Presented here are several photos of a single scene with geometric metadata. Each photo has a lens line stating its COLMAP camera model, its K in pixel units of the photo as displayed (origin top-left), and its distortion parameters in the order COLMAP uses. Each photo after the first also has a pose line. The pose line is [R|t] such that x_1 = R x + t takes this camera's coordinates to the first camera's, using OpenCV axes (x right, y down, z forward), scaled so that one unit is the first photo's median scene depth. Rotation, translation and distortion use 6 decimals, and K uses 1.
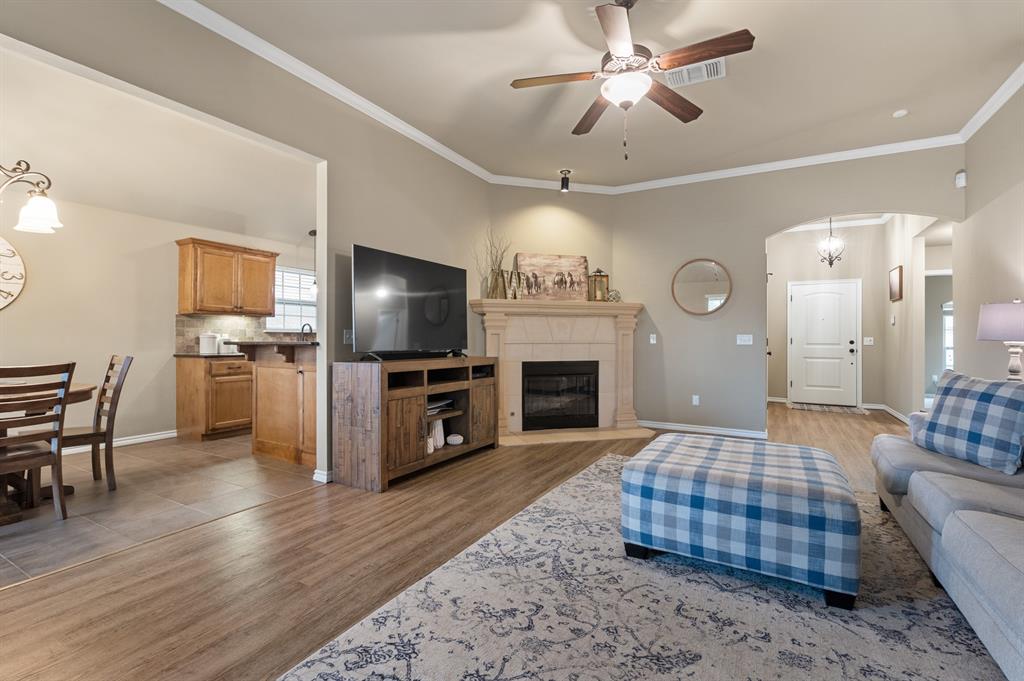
lens RADIAL K [[456.2, 0, 514.7], [0, 456.2, 335.8], [0, 0, 1]] dist [-0.002833, 0.000000]
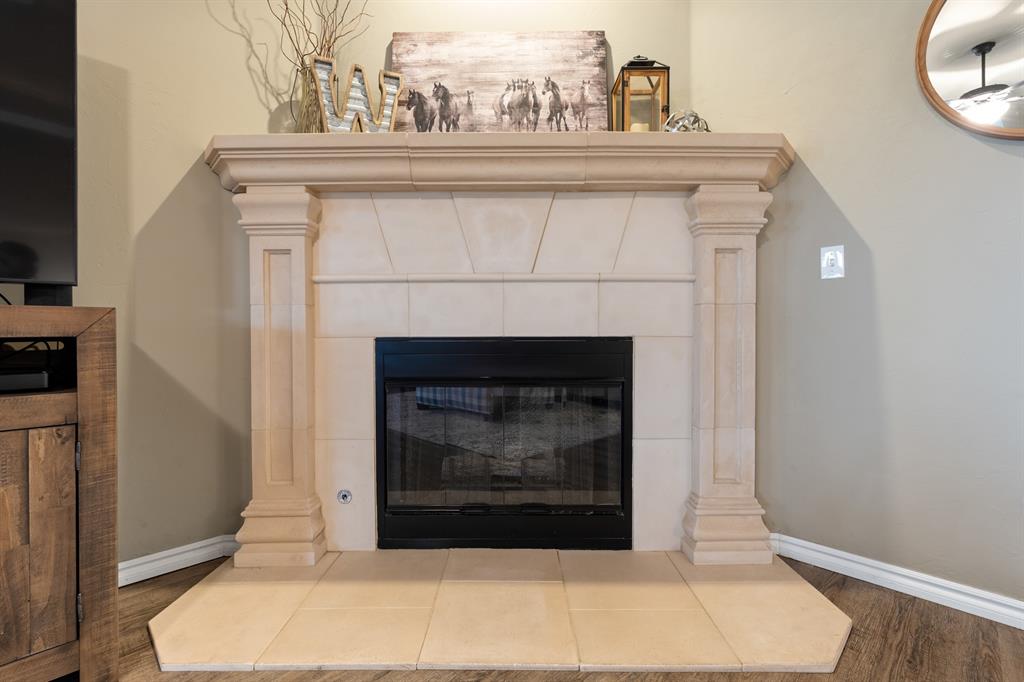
lens RADIAL K [[456.2, 0, 514.7], [0, 456.2, 336.3], [0, 0, 1]] dist [-0.002833, 0.000000]
pose [[0.963084, -0.002668, -0.269187, 0.235990], [0.007254, 0.999845, 0.016044, 0.060128], [0.269102, -0.017404, 0.962954, 0.841917]]
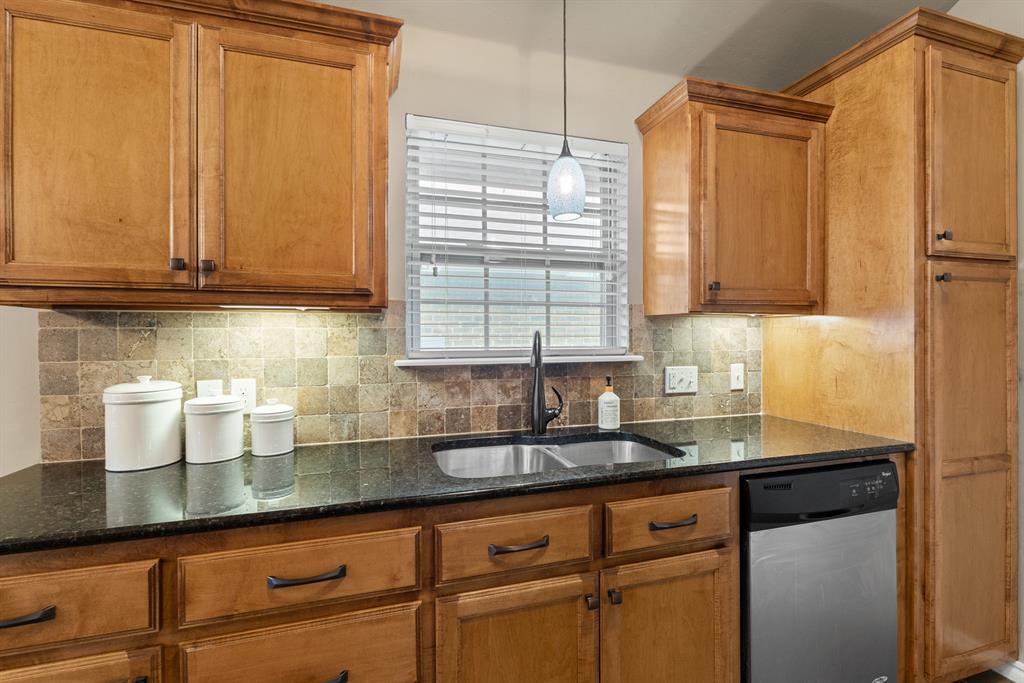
lens RADIAL K [[459.4, 0, 512.7], [0, 459.4, 339.4], [0, 0, 1]] dist [-0.003654, 0.000015]
pose [[0.724543, -0.000250, -0.689230, -0.417103], [0.010646, 0.999885, 0.010829, -0.035231], [0.689148, -0.015183, 0.724462, 1.137014]]
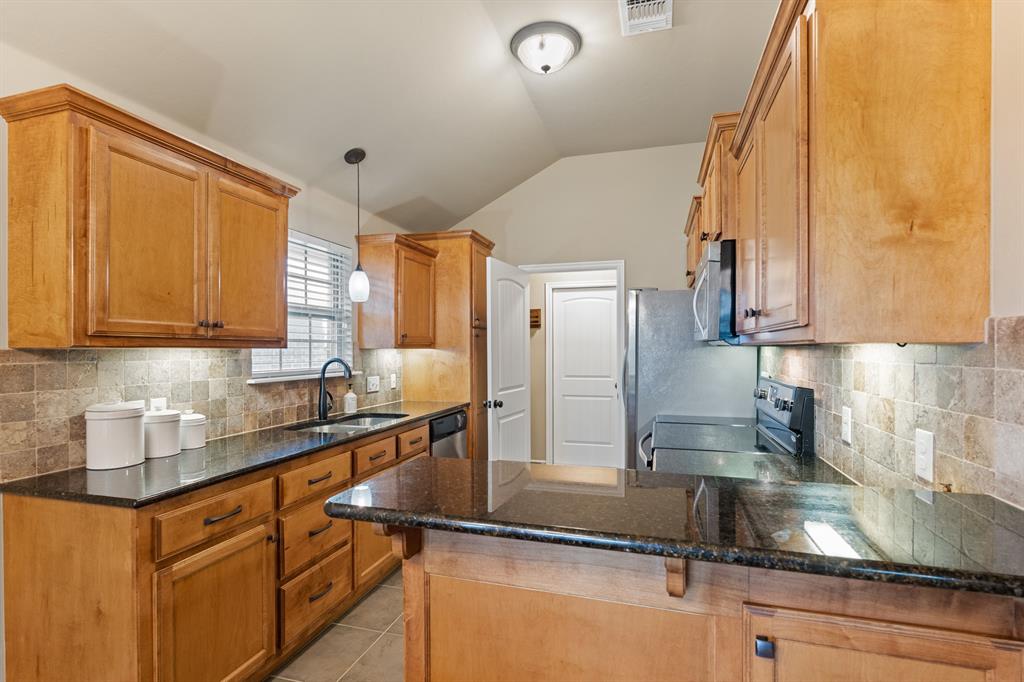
lens RADIAL K [[485.8, 0, 513.6], [0, 485.8, 350.5], [0, 0, 1]] dist [-0.001000, -0.000048]
pose [[0.974993, -0.006302, 0.222148, -0.554963], [0.004168, 0.999941, 0.010075, -0.055155], [-0.222198, -0.008897, 0.974961, 0.701622]]
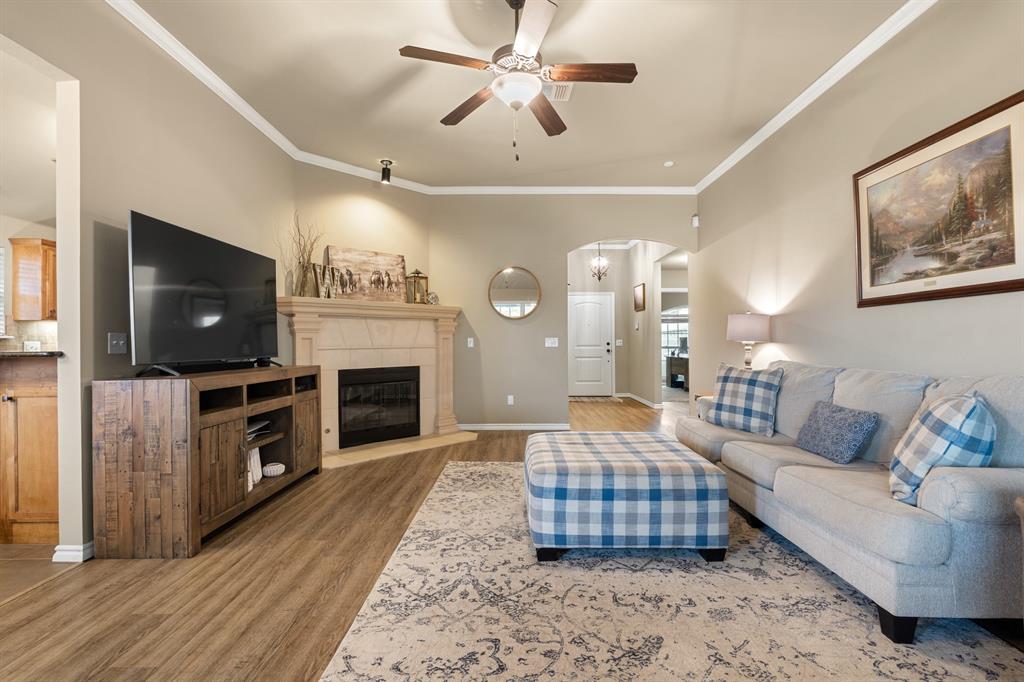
lens RADIAL K [[459.4, 0, 512.7], [0, 459.4, 338.9], [0, 0, 1]] dist [-0.003654, 0.000015]
pose [[0.872261, -0.005777, 0.489007, -0.144780], [0.007051, 0.999975, -0.000763, 0.000405], [-0.488991, 0.004114, 0.872279, 0.079218]]
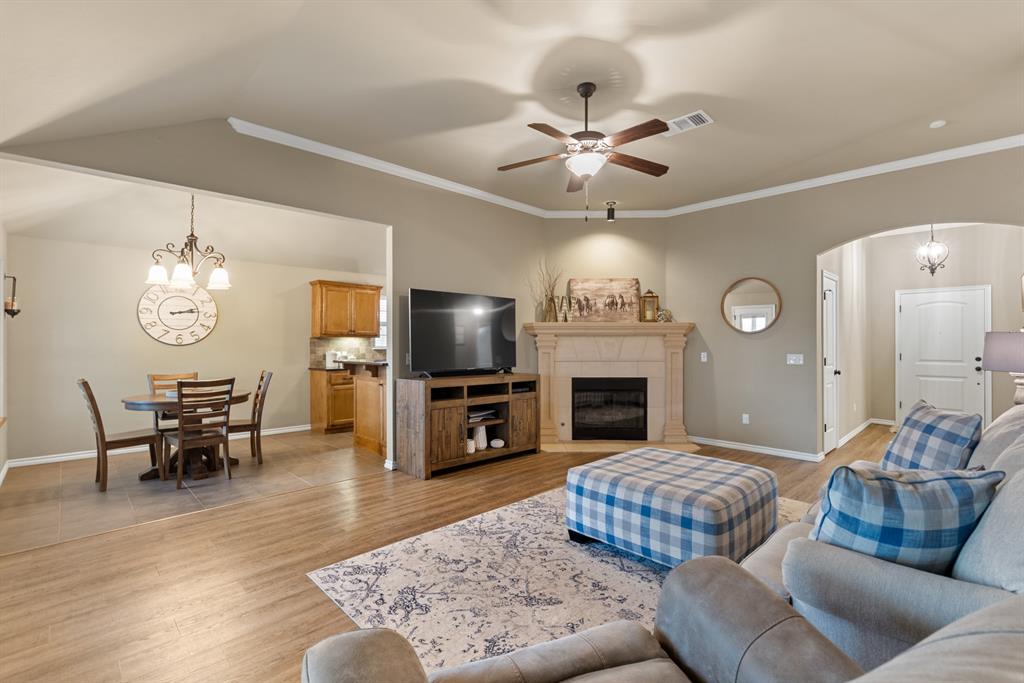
lens RADIAL K [[462.5, 0, 512.0], [0, 462.5, 341.5], [0, 0, 1]] dist [-0.003436, 0.000076]
pose [[0.959133, -0.004606, -0.282918, 0.231118], [0.004406, 0.999989, -0.001343, -0.035659], [0.282921, 0.000041, 0.959143, -0.143883]]
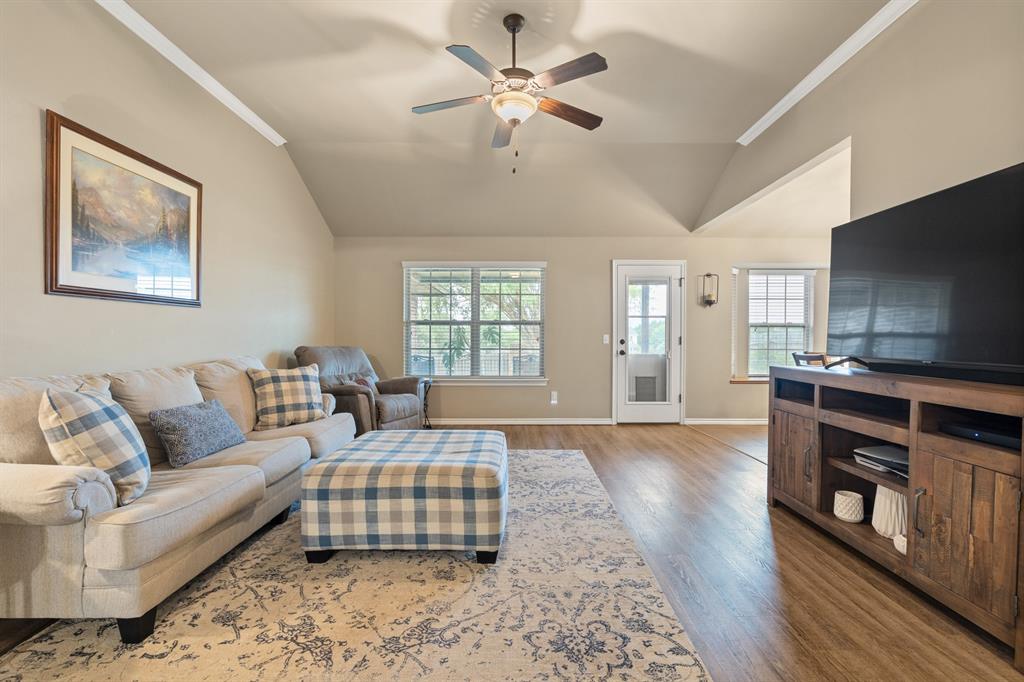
lens RADIAL K [[456.2, 0, 514.7], [0, 456.2, 336.3], [0, 0, 1]] dist [-0.002833, 0.000000]
pose [[-0.870266, -0.004869, -0.492557, 0.445830], [-0.001938, 0.999977, -0.006462, 0.005319], [0.492577, -0.004669, -0.870256, 1.115871]]
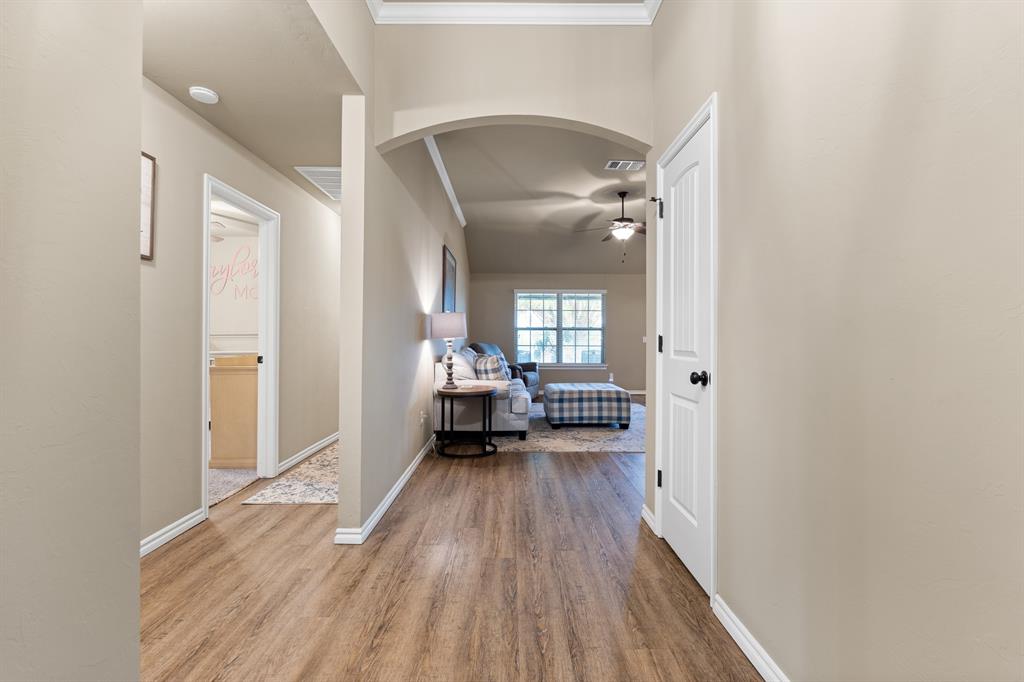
lens RADIAL K [[465.0, 0, 512.8], [0, 465.0, 333.0], [0, 0, 1]] dist [-0.002660, -0.000198]
pose [[-0.865501, -0.011695, -0.500770, 1.107994], [-0.004094, 0.999859, -0.016275, 0.011128], [0.500890, -0.012036, -0.865427, 1.597548]]
